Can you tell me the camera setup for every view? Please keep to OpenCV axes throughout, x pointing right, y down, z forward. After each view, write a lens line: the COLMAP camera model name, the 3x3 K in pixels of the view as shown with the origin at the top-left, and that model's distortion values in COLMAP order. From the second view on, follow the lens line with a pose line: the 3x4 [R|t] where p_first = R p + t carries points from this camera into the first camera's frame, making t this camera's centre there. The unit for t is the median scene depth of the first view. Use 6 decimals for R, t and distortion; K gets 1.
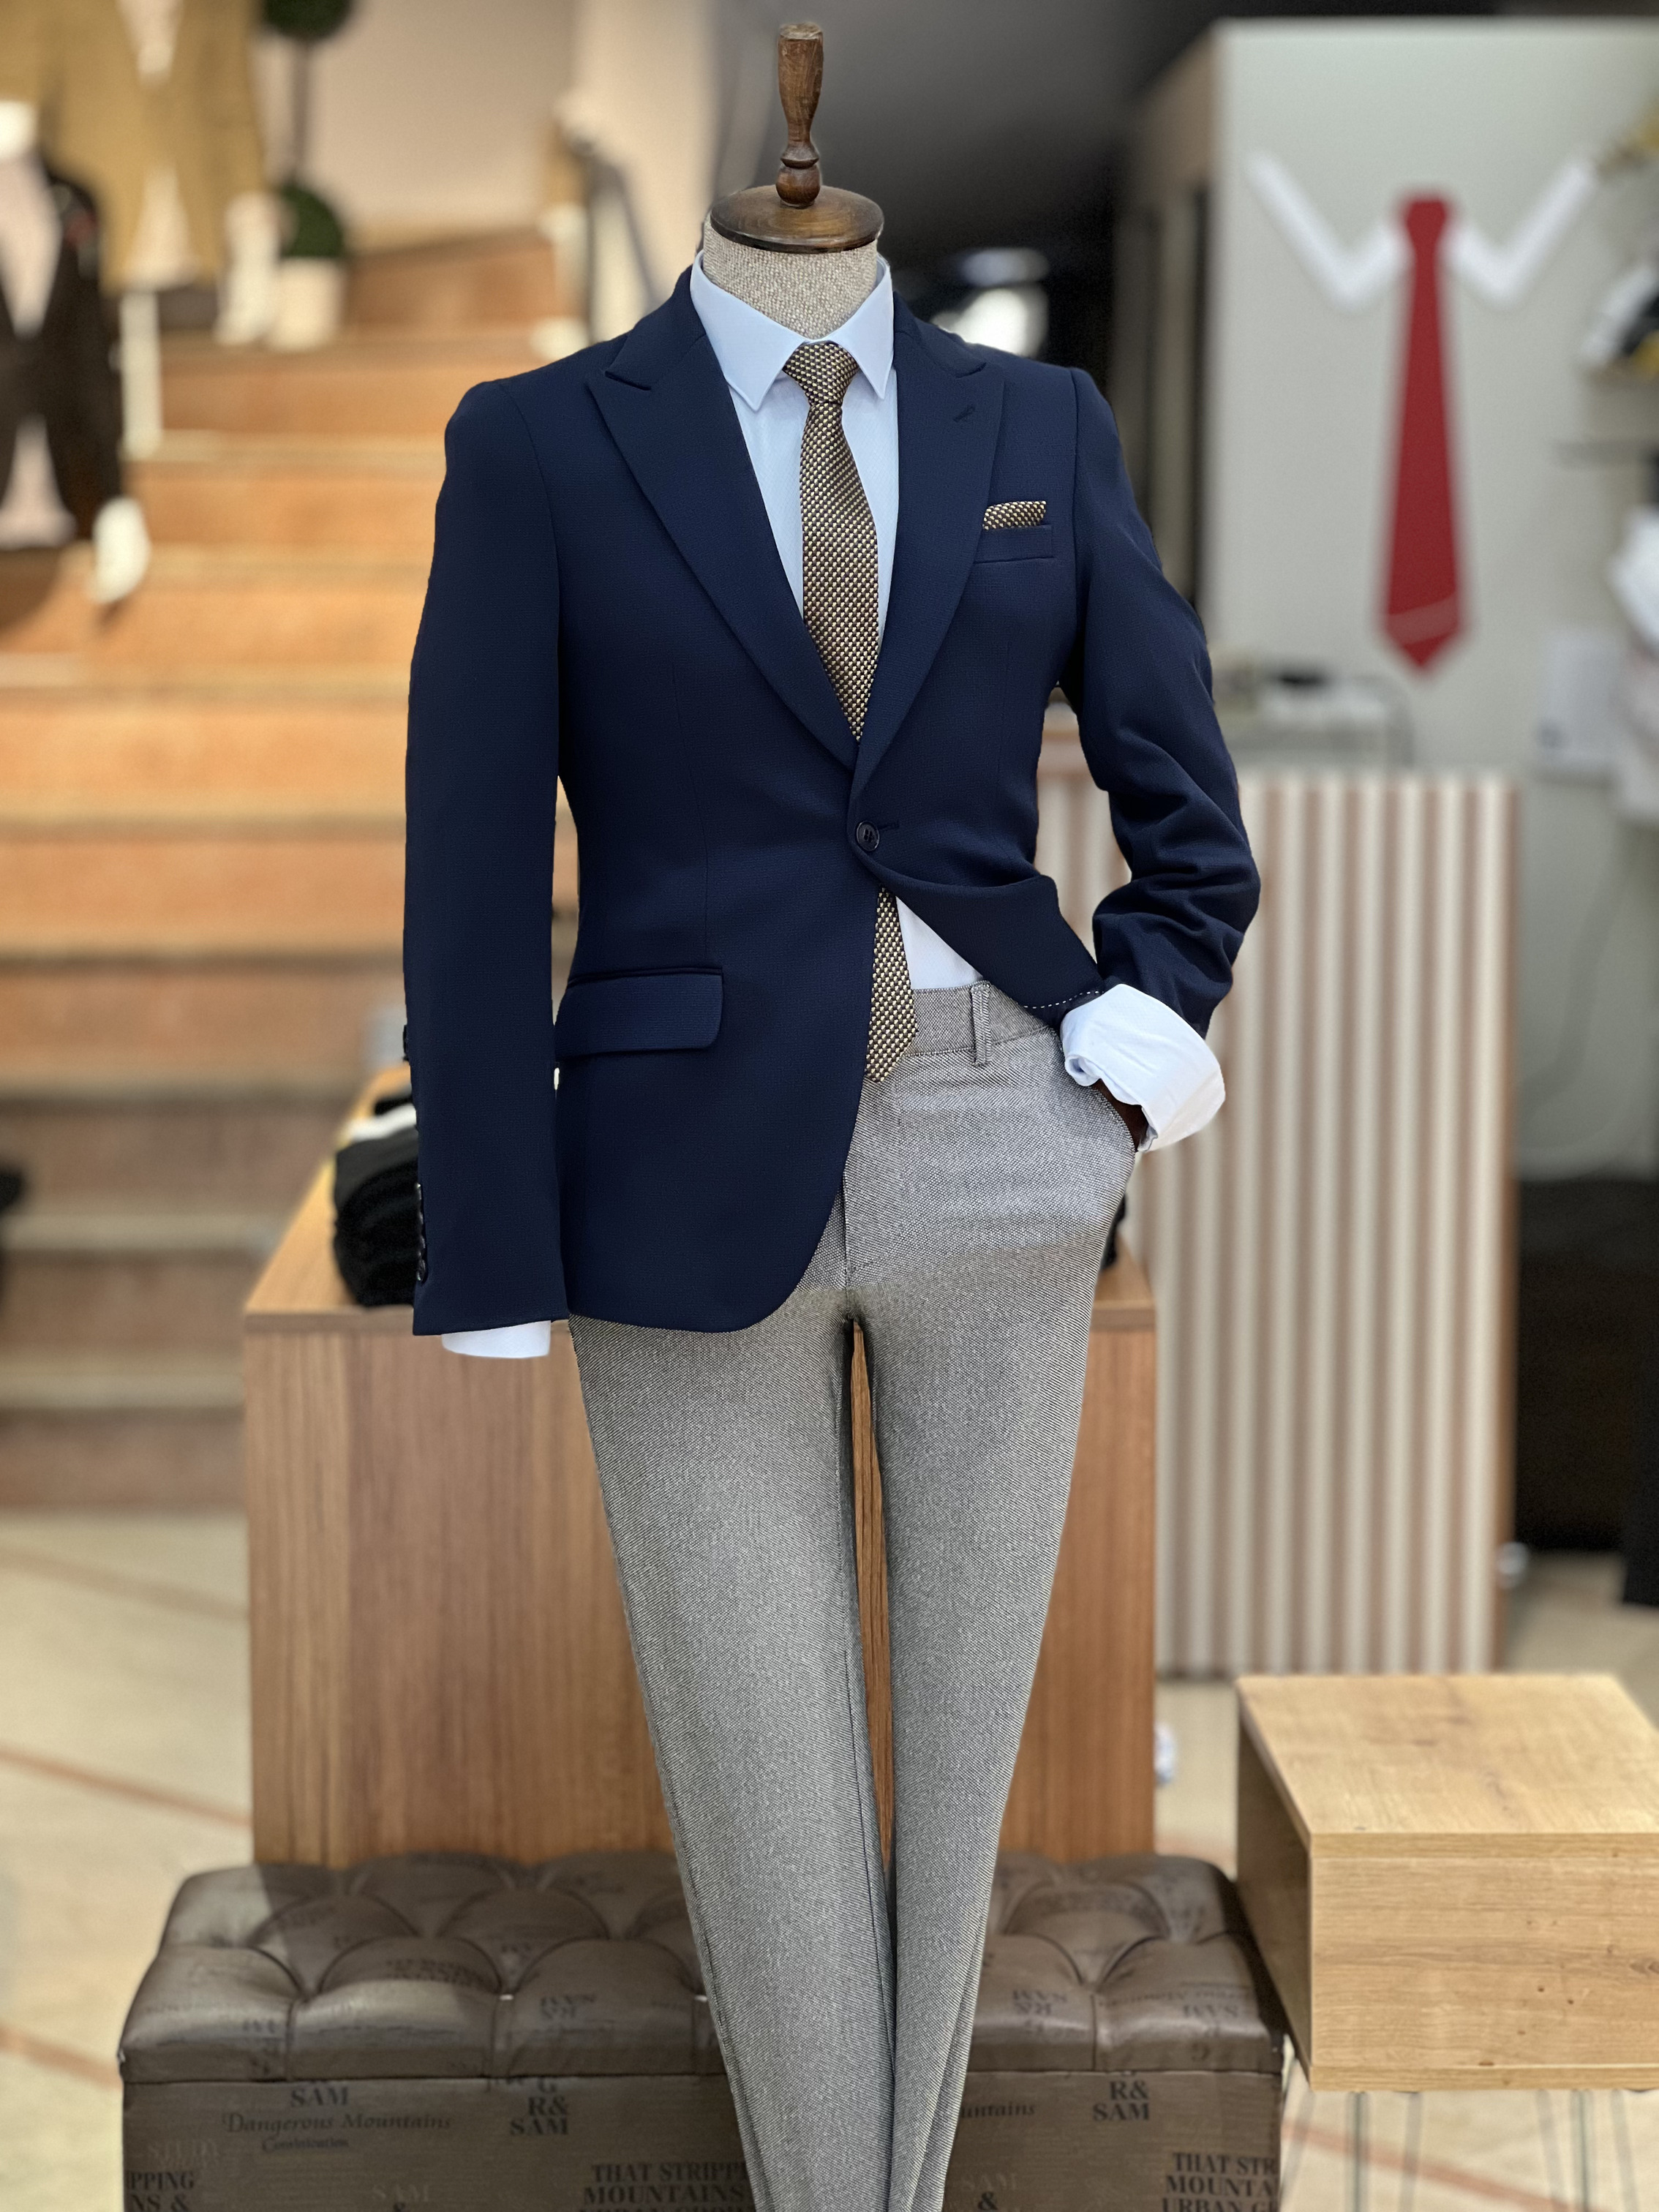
lens RADIAL K [[4987.6, 0, 829.5], [0, 4987.6, 1106.0], [0, 0, 1]] dist [-0.038741, 0.905221]
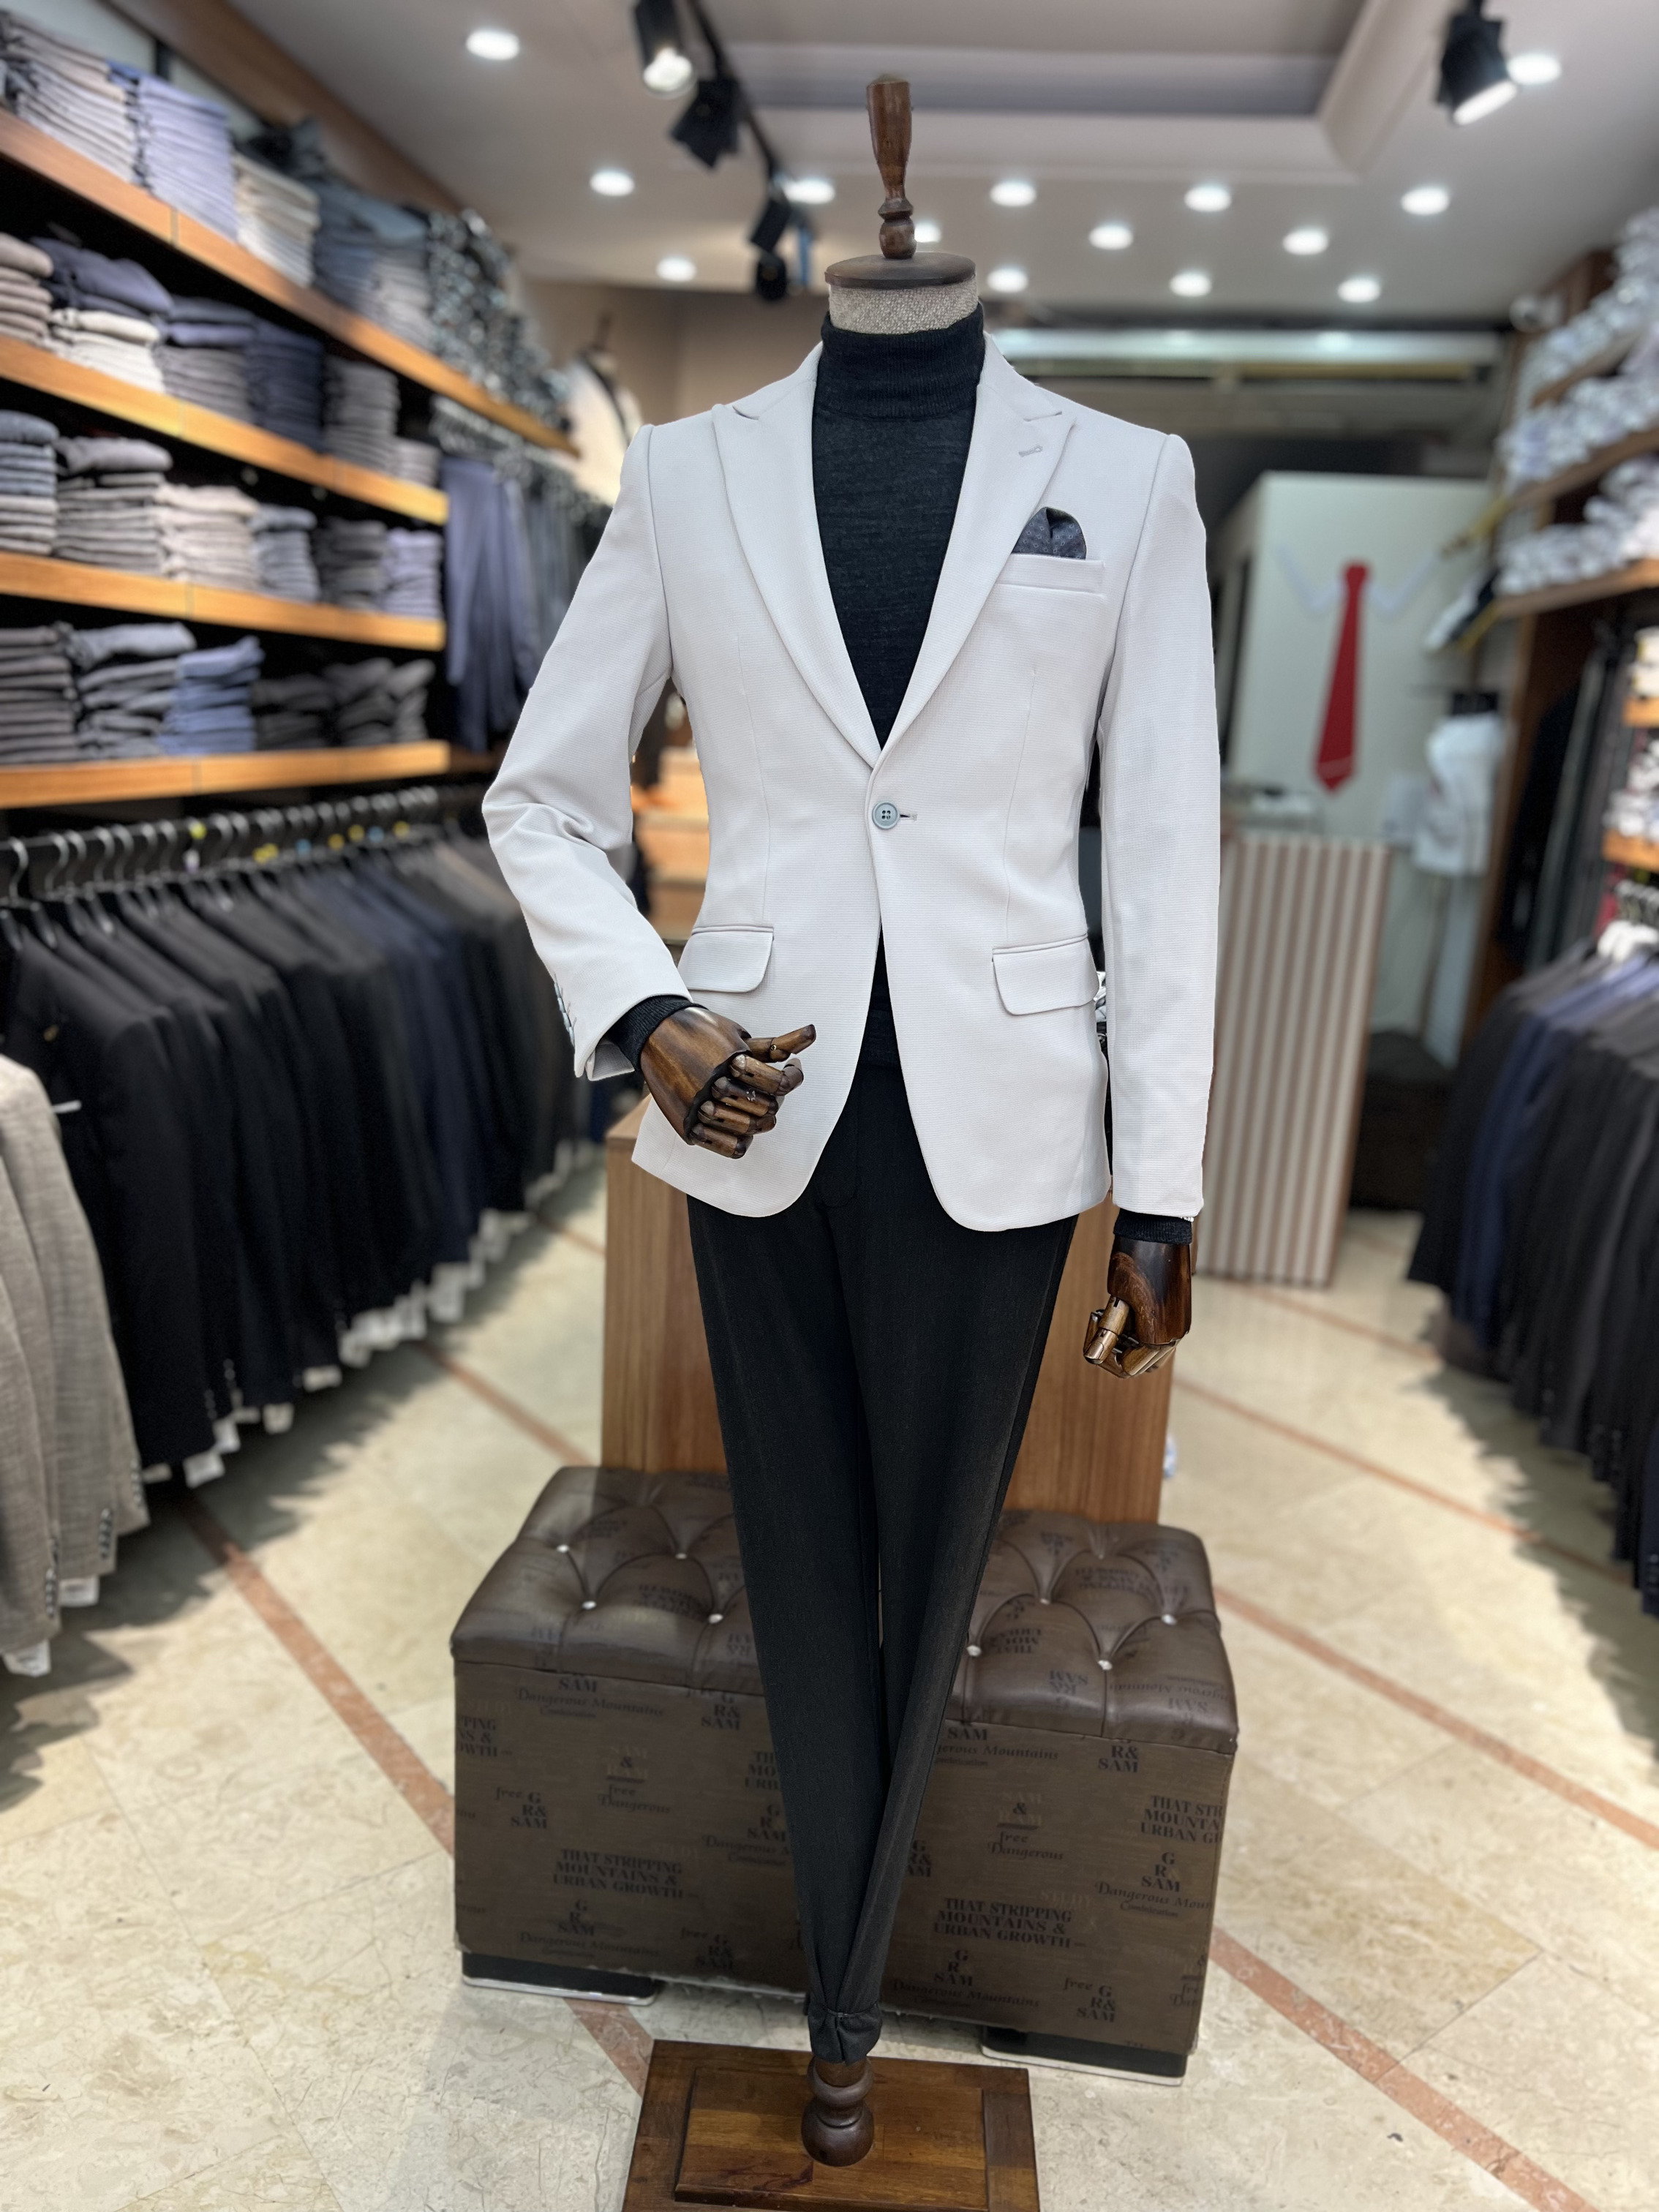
lens RADIAL K [[1667.7, 0, 829.5], [0, 1667.7, 1106.0], [0, 0, 1]] dist [-0.125409, 0.141875]
pose [[0.987967, 0.081636, -0.131365, 0.022170], [-0.067626, 0.991871, 0.107793, -0.030886], [0.139097, -0.097613, 0.985456, 0.528211]]
